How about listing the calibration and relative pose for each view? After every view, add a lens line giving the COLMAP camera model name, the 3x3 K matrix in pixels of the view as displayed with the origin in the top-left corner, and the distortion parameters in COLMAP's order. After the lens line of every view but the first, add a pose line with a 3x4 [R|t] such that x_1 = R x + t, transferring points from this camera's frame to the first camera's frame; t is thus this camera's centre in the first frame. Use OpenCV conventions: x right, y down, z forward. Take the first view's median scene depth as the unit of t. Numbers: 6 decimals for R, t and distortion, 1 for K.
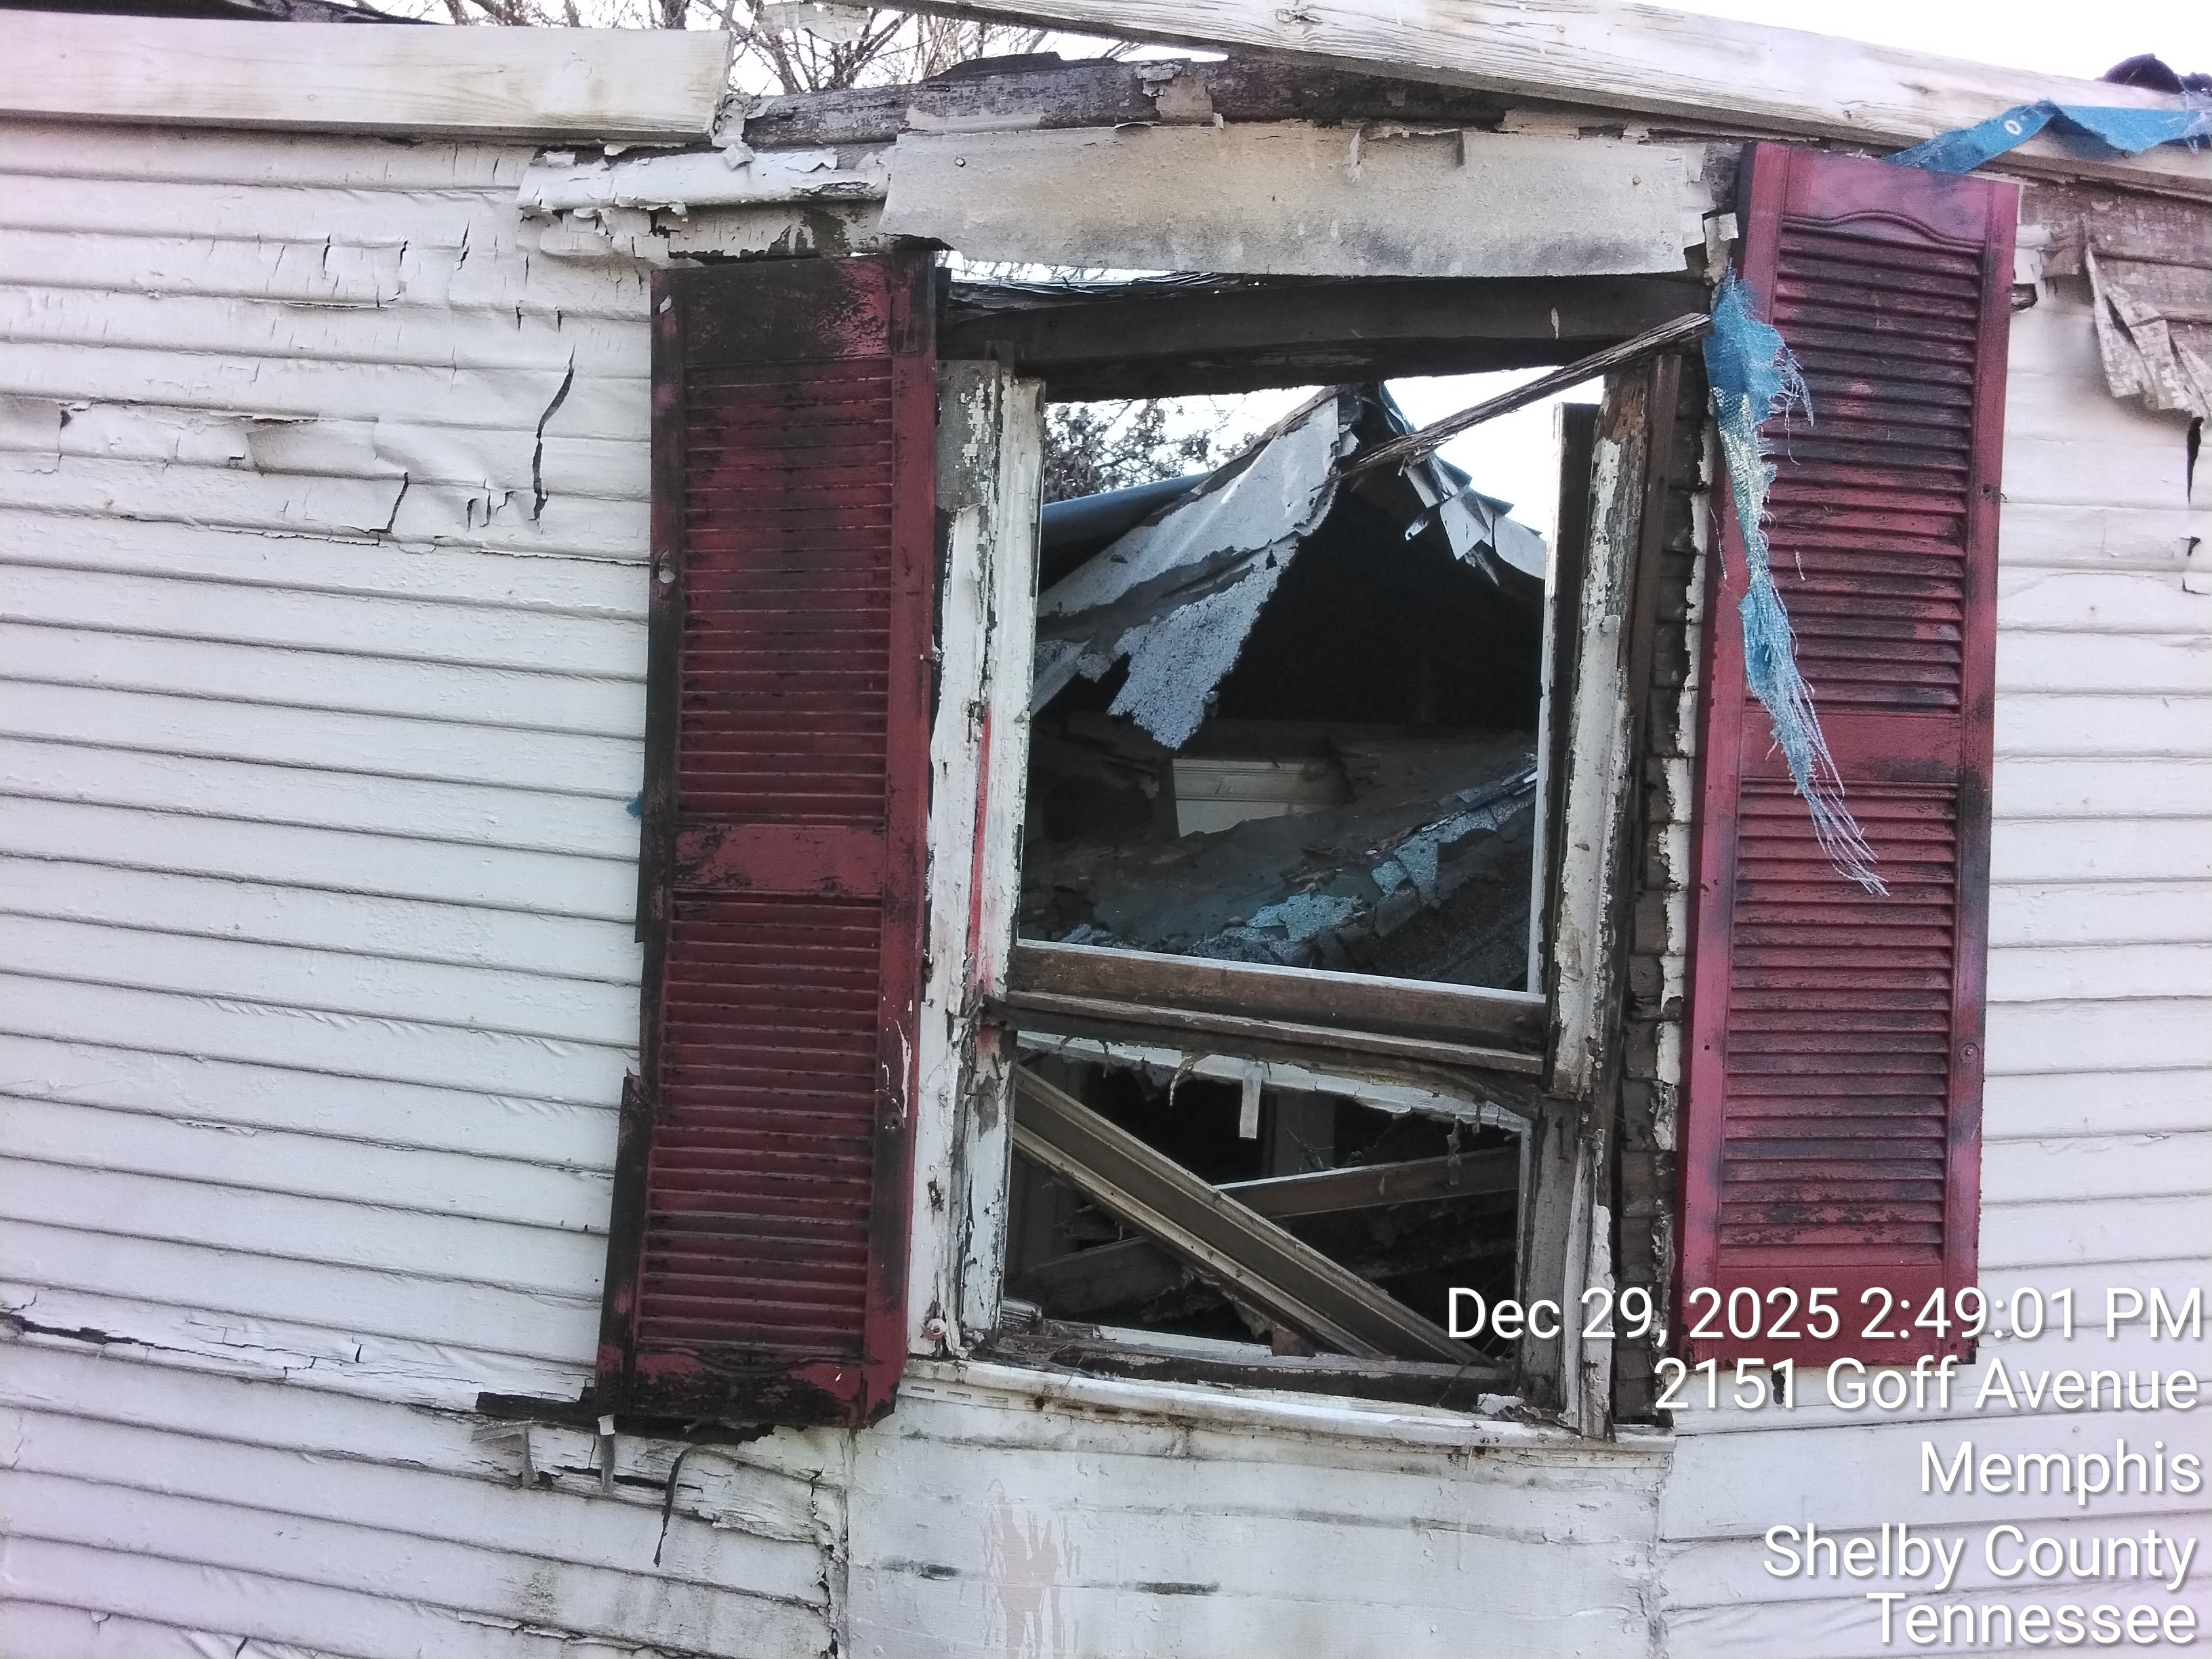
lens RADIAL K [[1687.7, 0, 1105.6], [0, 1687.7, 842.4], [0, 0, 1]] dist [0.078407, -0.094256]
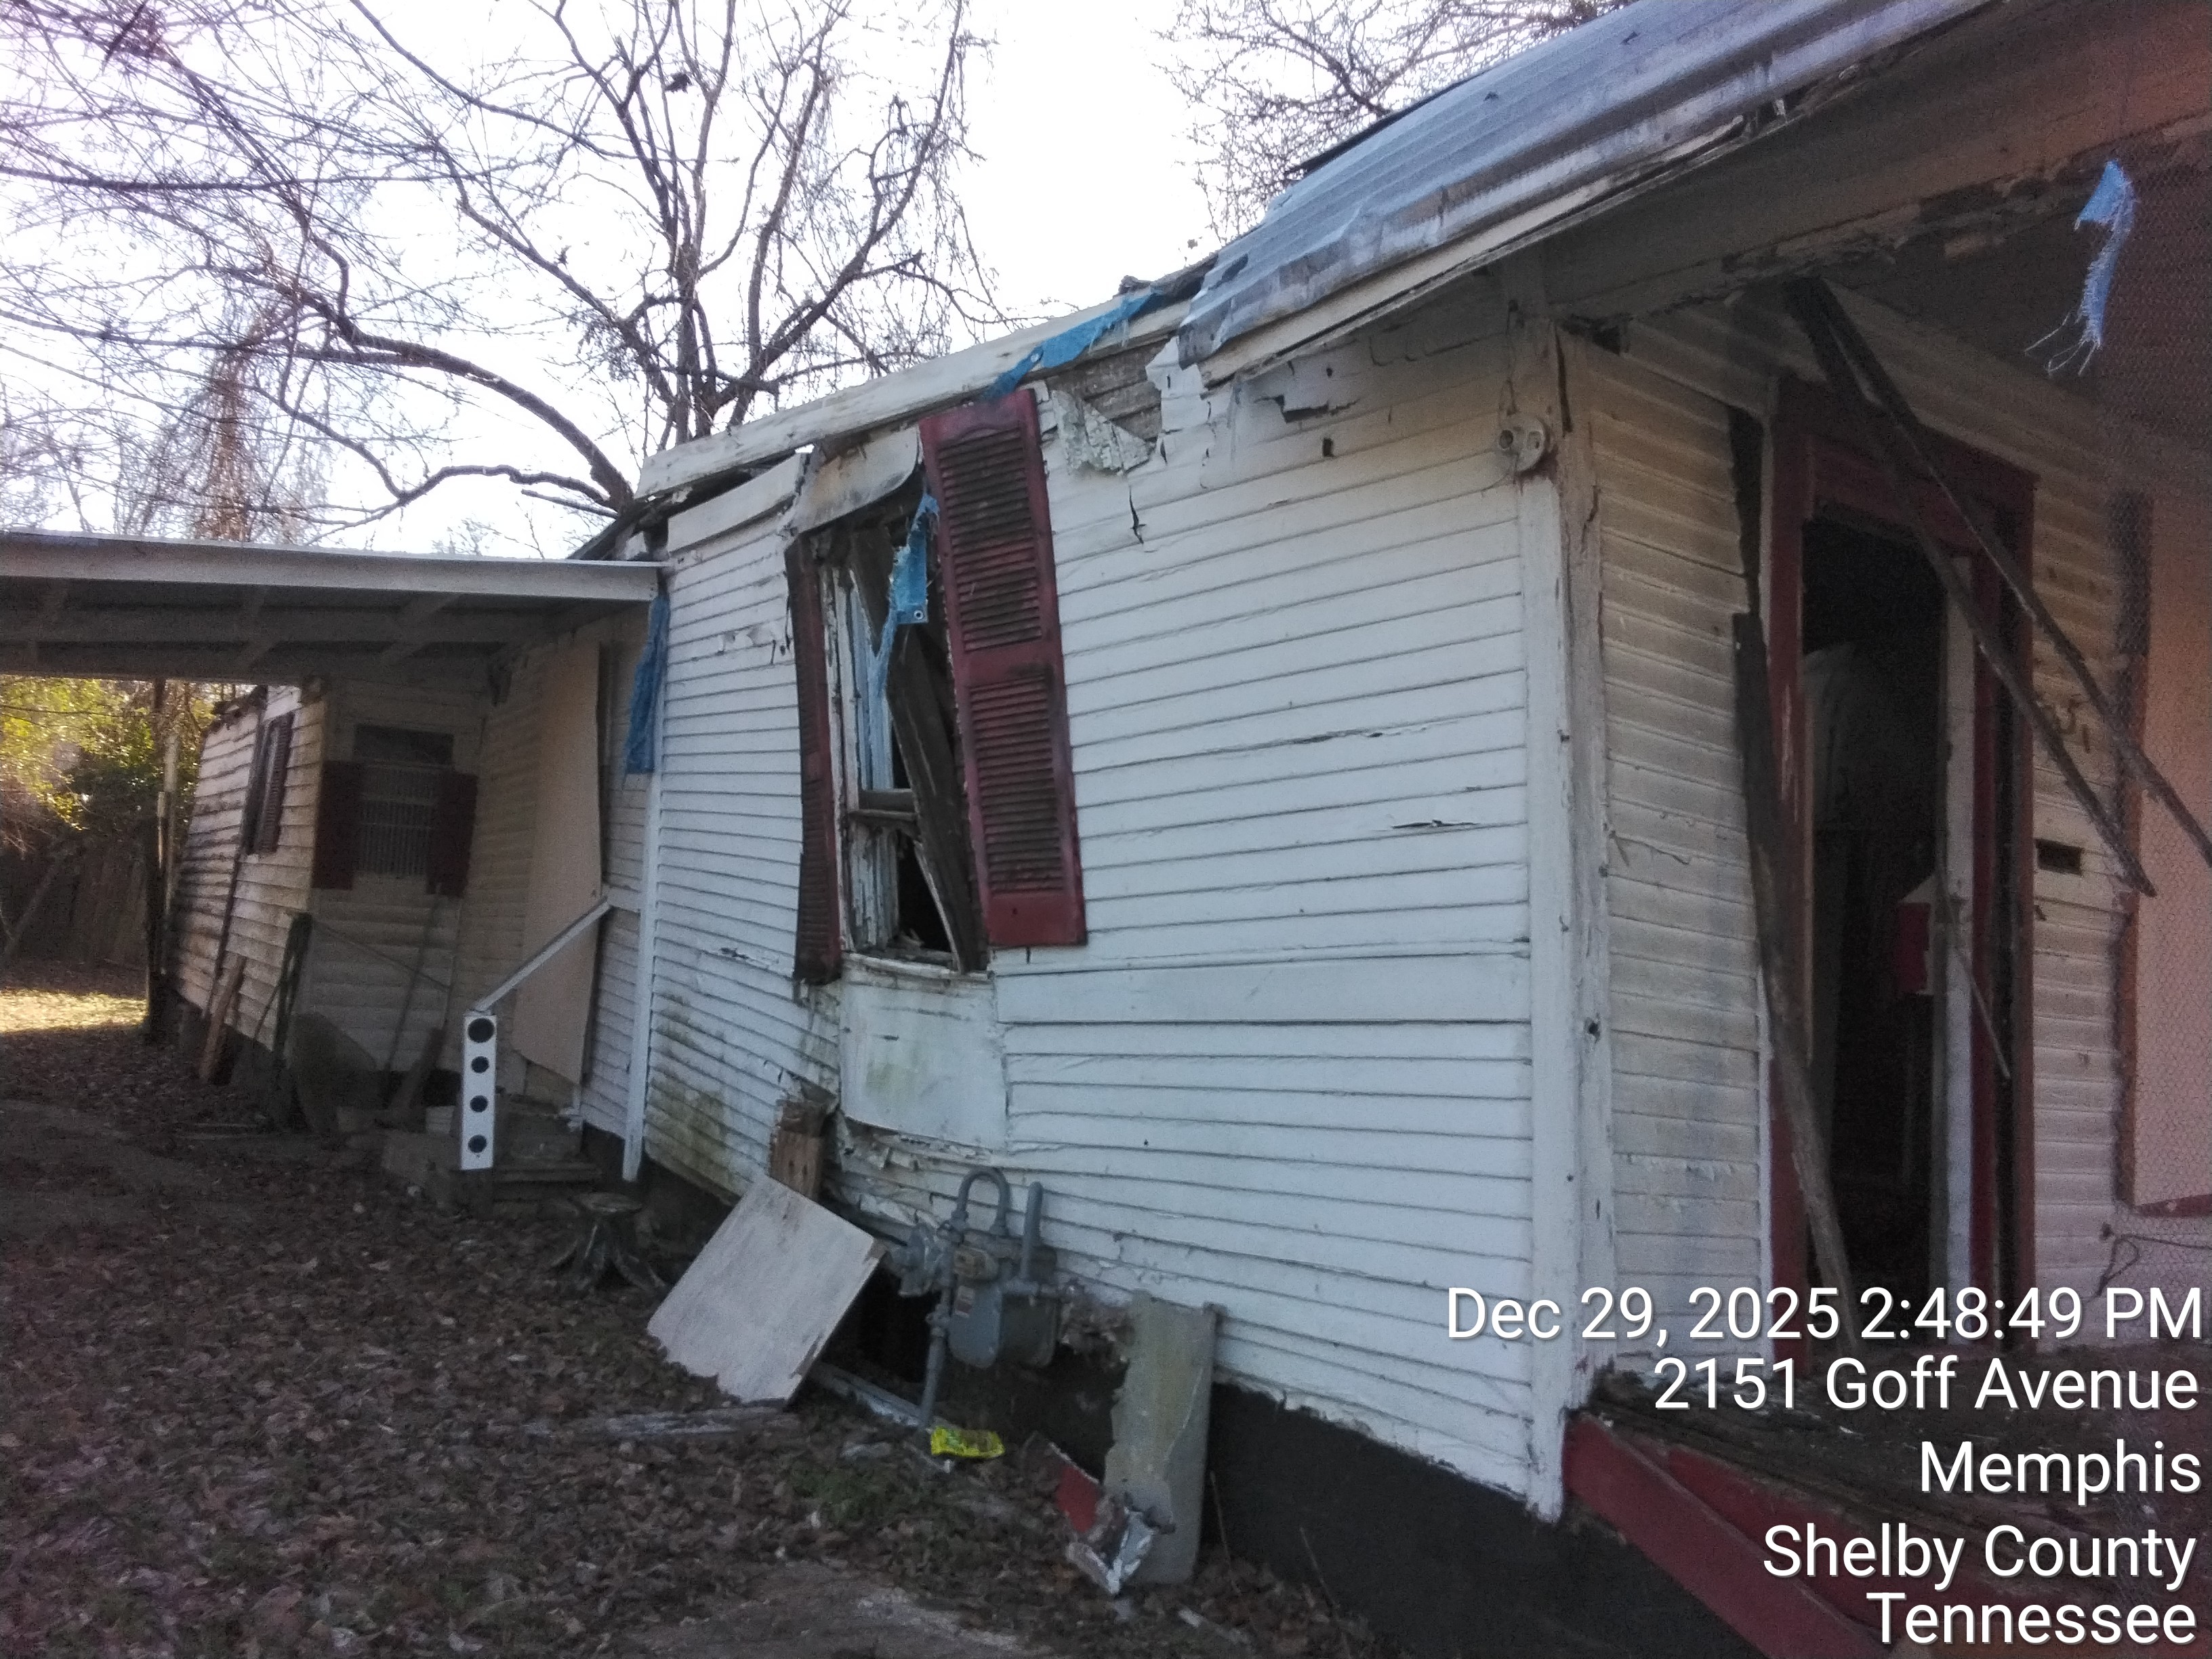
lens RADIAL K [[1687.7, 0, 1105.6], [0, 1687.7, 842.4], [0, 0, 1]] dist [0.078407, -0.094256]
pose [[0.596427, -0.073177, -0.799324, 2.186803], [0.101934, 0.994678, -0.015002, 0.212833], [0.796168, -0.072531, 0.600712, -0.221497]]
